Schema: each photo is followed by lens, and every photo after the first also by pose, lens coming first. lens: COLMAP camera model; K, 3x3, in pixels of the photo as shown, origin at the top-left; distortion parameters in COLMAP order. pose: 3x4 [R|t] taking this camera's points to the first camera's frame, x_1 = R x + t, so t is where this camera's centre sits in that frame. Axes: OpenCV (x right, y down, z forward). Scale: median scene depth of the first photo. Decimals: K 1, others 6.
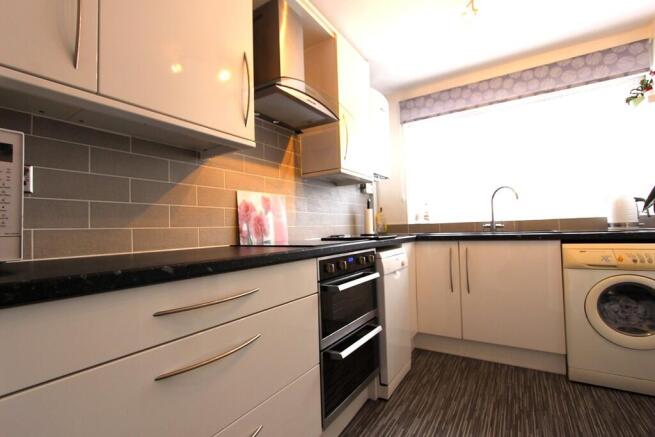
lens RADIAL K [[301.7, 0, 324.8], [0, 301.7, 219.1], [0, 0, 1]] dist [-0.016516, 0.001273]
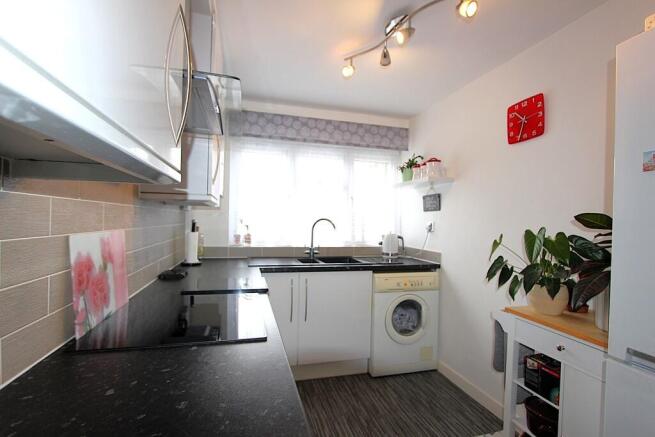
lens RADIAL K [[301.7, 0, 324.8], [0, 301.7, 220.9], [0, 0, 1]] dist [-0.016516, 0.001273]
pose [[0.672441, 0.045764, 0.738734, -0.329989], [-0.069044, 0.997613, 0.001047, -0.133382], [-0.736923, -0.051709, 0.673996, 0.292285]]
